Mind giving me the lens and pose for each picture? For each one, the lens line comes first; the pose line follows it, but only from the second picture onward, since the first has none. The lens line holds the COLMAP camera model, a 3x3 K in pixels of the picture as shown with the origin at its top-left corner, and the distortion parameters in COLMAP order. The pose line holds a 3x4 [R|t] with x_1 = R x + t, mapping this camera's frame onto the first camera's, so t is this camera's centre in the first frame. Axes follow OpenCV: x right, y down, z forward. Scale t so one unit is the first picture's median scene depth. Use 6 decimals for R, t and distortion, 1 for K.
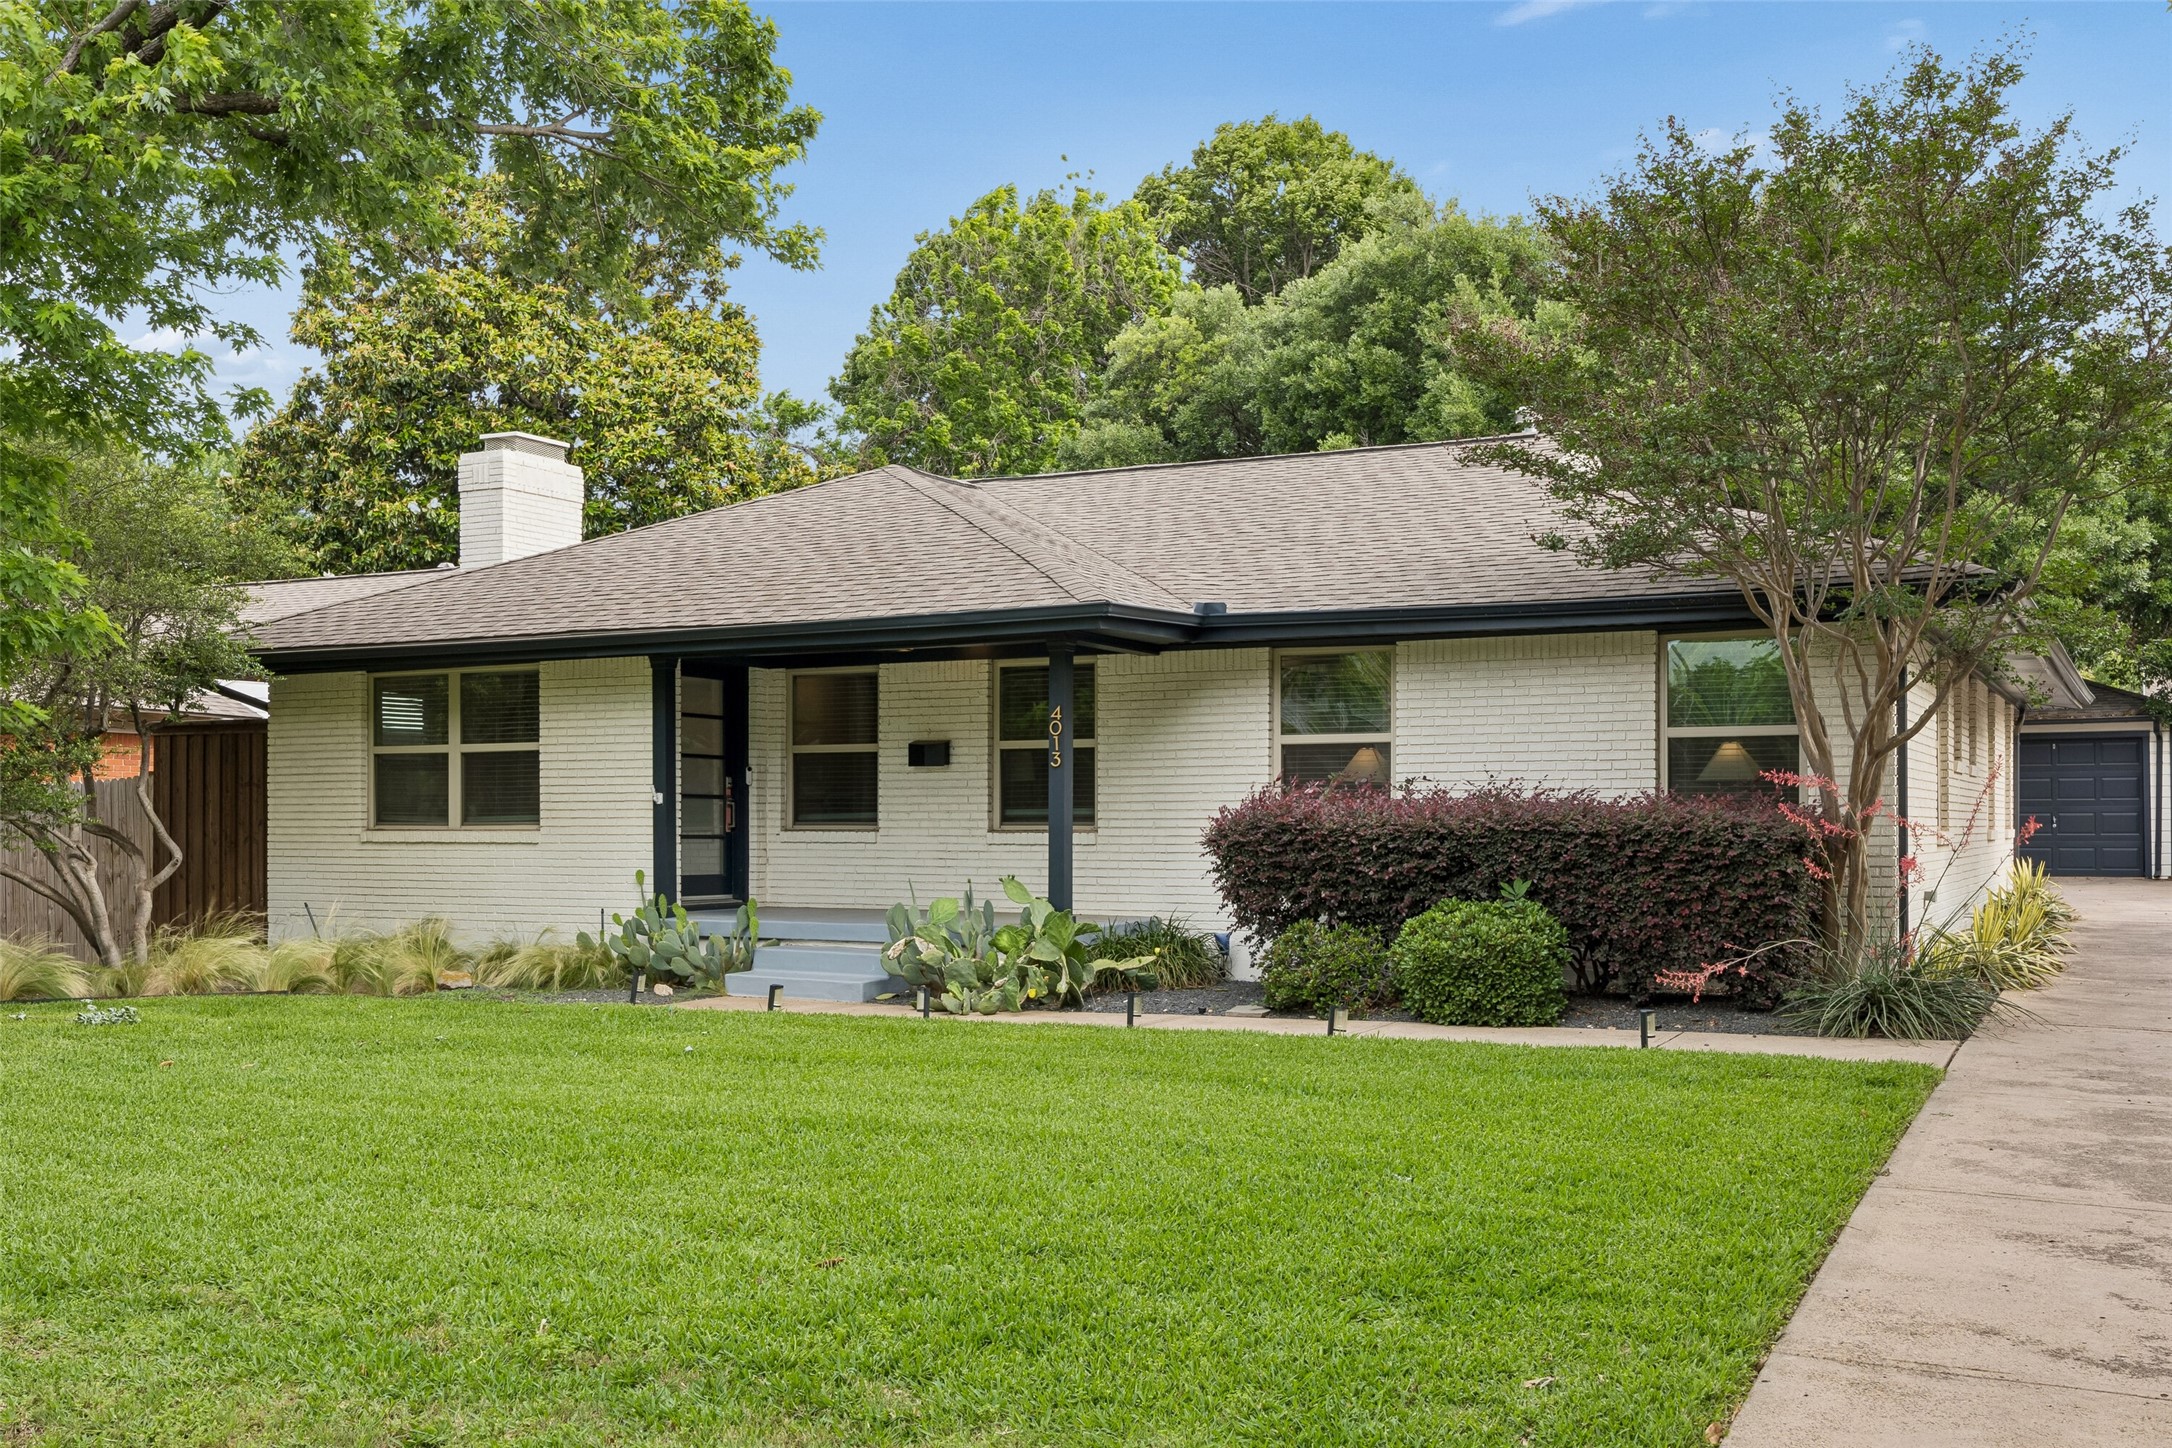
lens RADIAL K [[2197.7, 0, 1086.0], [0, 2197.7, 724.0], [0, 0, 1]] dist [0.072645, -0.003645]
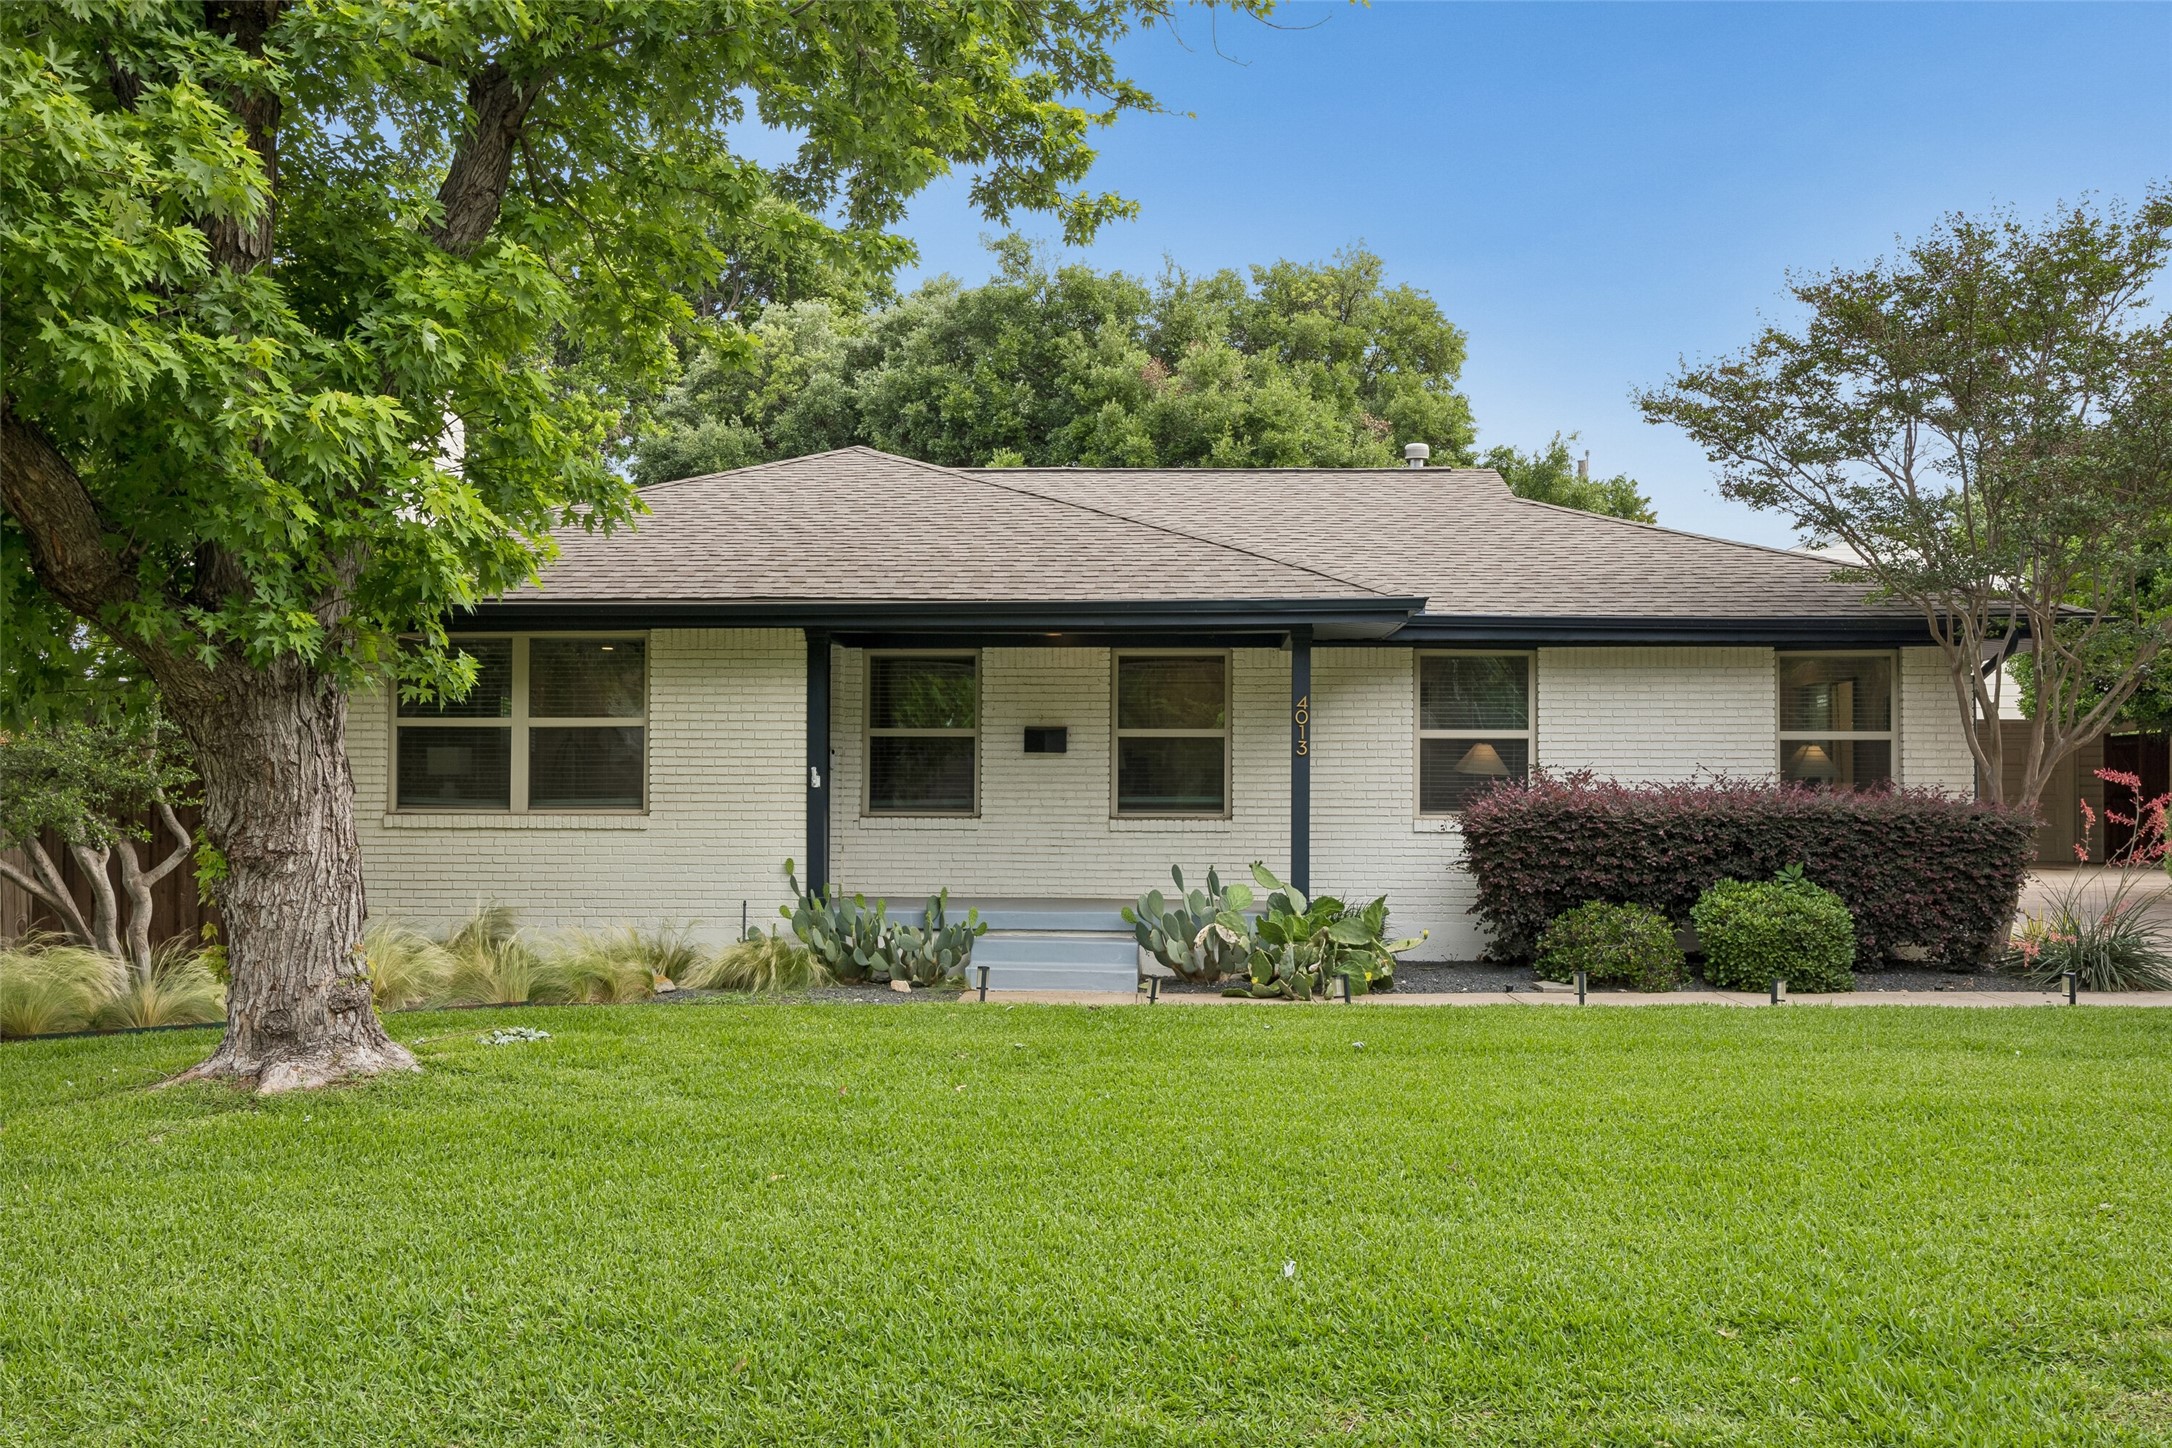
lens RADIAL K [[1931.4, 0, 1086.0], [0, 1931.4, 724.0], [0, 0, 1]] dist [-0.001506, 0.005024]
pose [[0.894503, 0.025131, 0.446355, -0.446123], [-0.024281, 0.999676, -0.007625, 0.012540], [-0.446402, -0.004017, 0.894823, 0.213483]]
